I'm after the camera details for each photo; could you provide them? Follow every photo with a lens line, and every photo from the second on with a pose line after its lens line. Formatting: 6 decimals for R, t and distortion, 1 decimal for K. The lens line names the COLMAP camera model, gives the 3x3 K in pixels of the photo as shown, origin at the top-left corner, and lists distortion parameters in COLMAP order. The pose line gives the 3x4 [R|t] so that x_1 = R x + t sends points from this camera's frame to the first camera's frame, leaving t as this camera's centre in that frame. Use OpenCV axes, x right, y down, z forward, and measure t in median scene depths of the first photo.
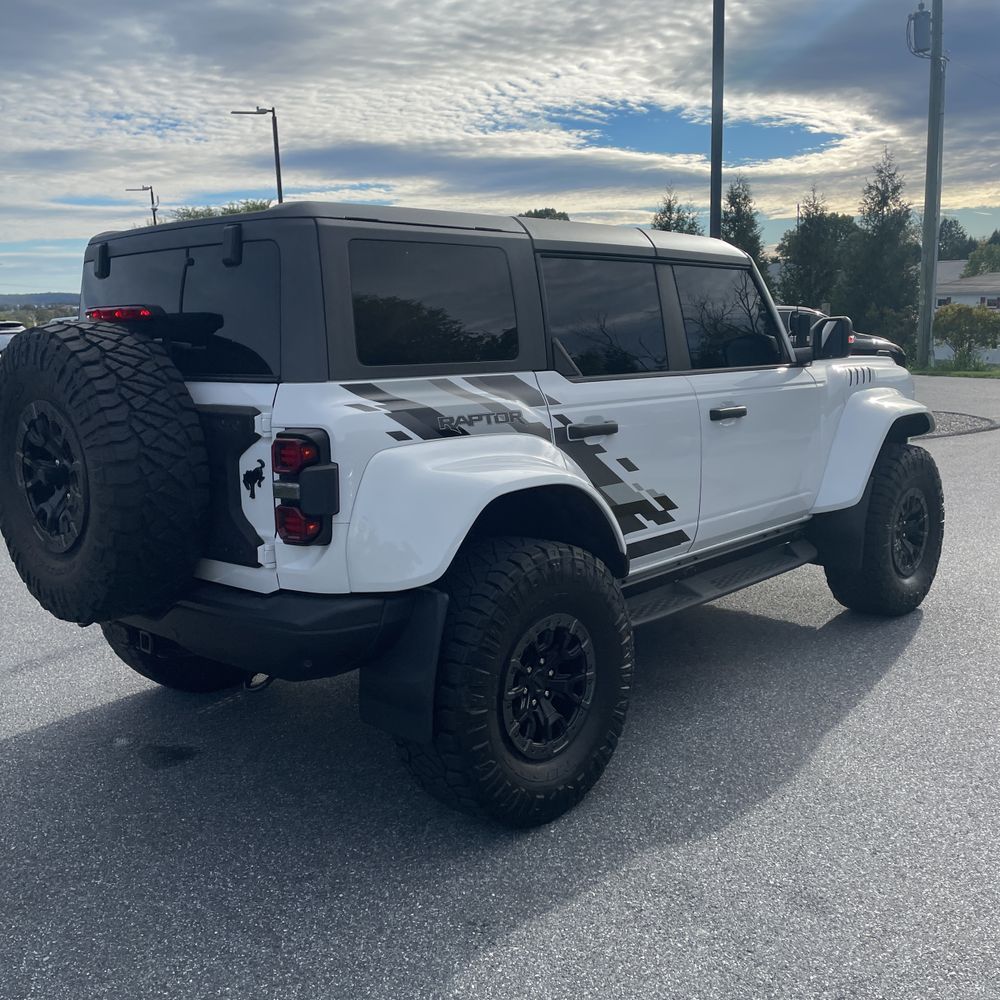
lens RADIAL K [[997.5, 0, 499.9], [0, 997.5, 512.2], [0, 0, 1]] dist [0.098535, -0.138953]
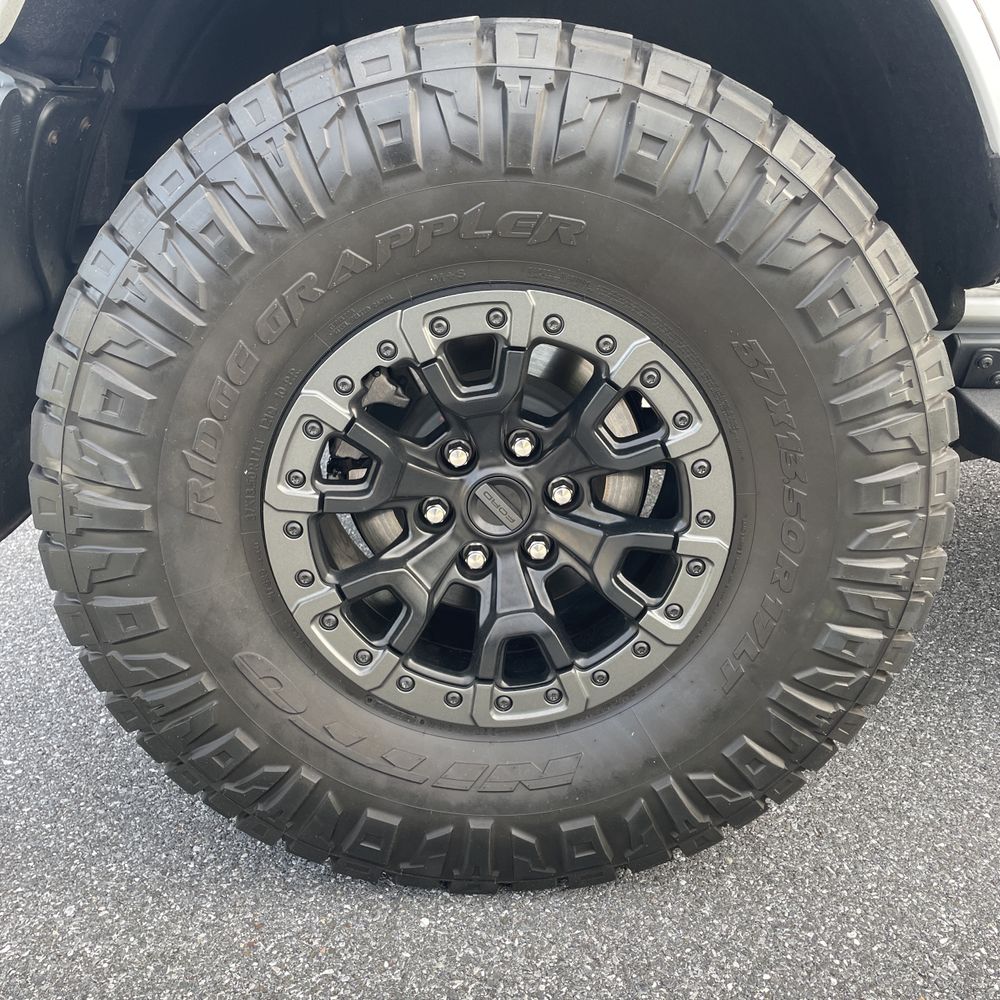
lens RADIAL K [[997.5, 0, 499.9], [0, 997.5, 512.2], [0, 0, 1]] dist [0.098535, -0.138953]
pose [[0.689632, 0.295029, -0.661336, 0.236678], [-0.162129, 0.952967, 0.256063, 0.083215], [0.705778, -0.069368, 0.705029, 0.721346]]
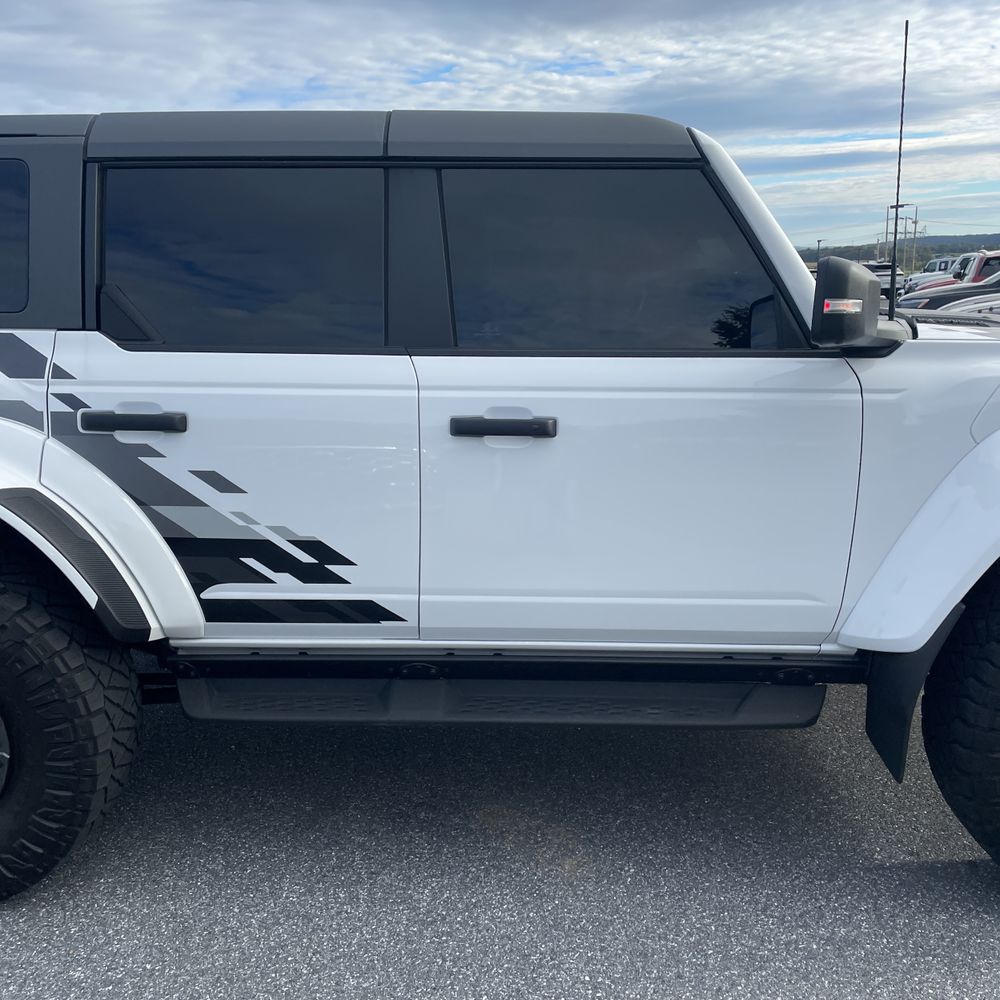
lens RADIAL K [[997.5, 0, 499.9], [0, 997.5, 512.2], [0, 0, 1]] dist [0.098535, -0.138953]
pose [[0.643929, 0.188149, -0.741589, 0.808128], [-0.143799, 0.981779, 0.124225, -0.148485], [0.751450, 0.026648, 0.659252, 0.758526]]
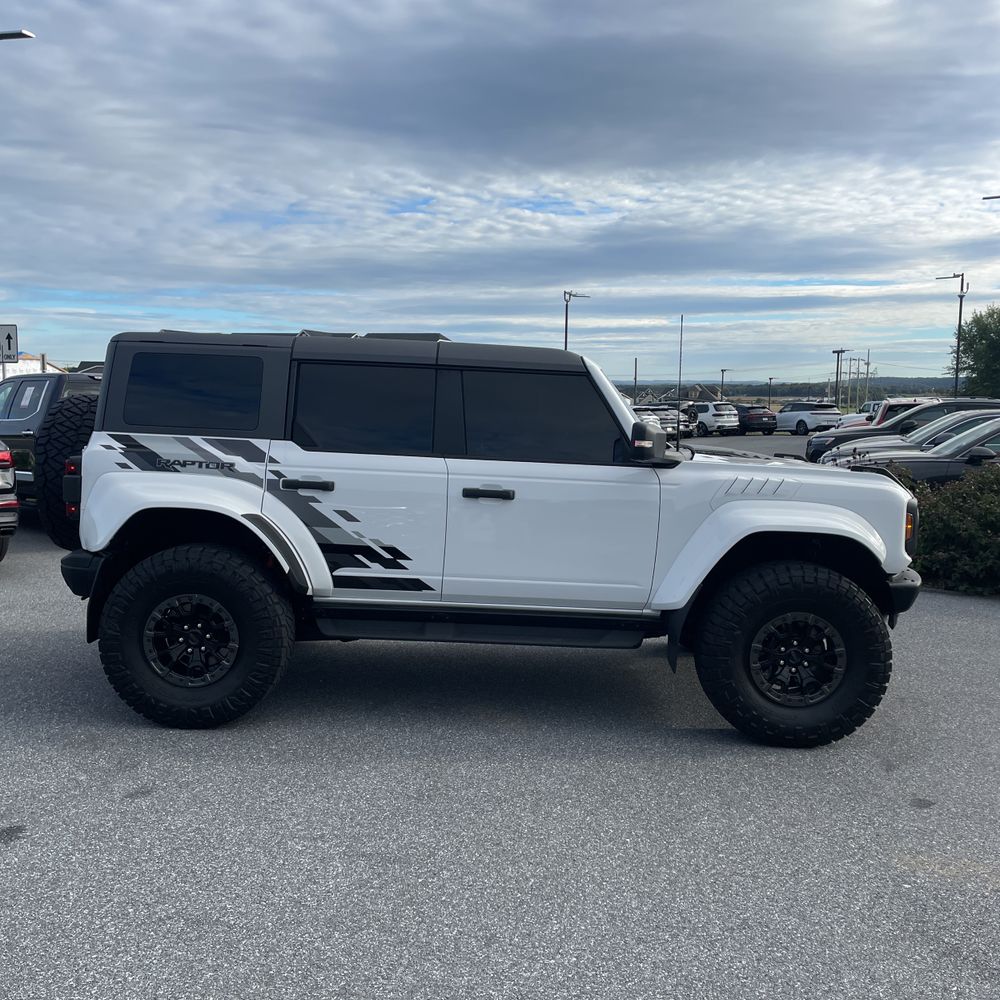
lens RADIAL K [[955.0, 0, 496.2], [0, 955.0, 513.5], [0, 0, 1]] dist [0.032500, -0.009745]
pose [[0.663735, 0.129836, -0.736613, 1.307840], [-0.182273, 0.983206, 0.009061, -0.106902], [0.725419, 0.128251, 0.676254, 0.297634]]
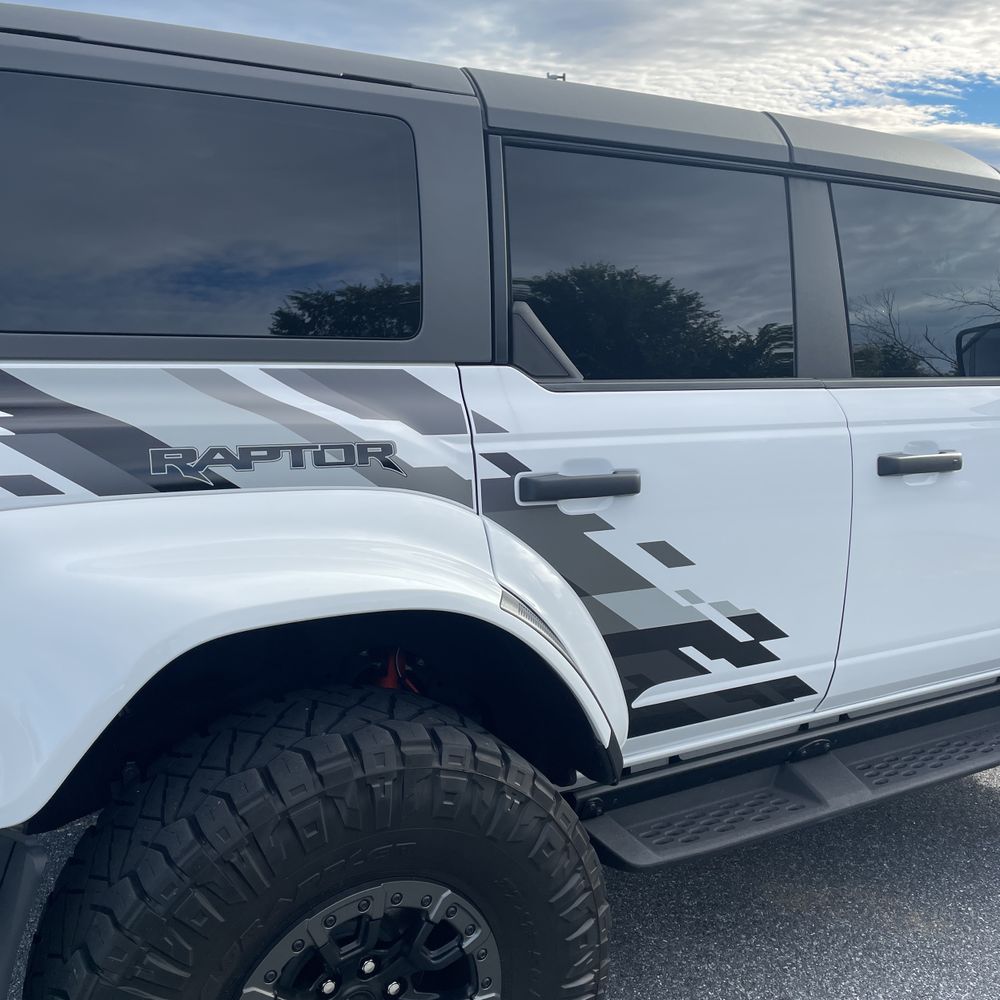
lens RADIAL K [[998.6, 0, 483.7], [0, 998.6, 492.8], [0, 0, 1]] dist [0.099781, -0.153335]
pose [[0.951333, 0.093892, -0.293514, 0.202696], [-0.094332, 0.995460, 0.012690, -0.083091], [0.293373, 0.015615, 0.955871, 0.512478]]
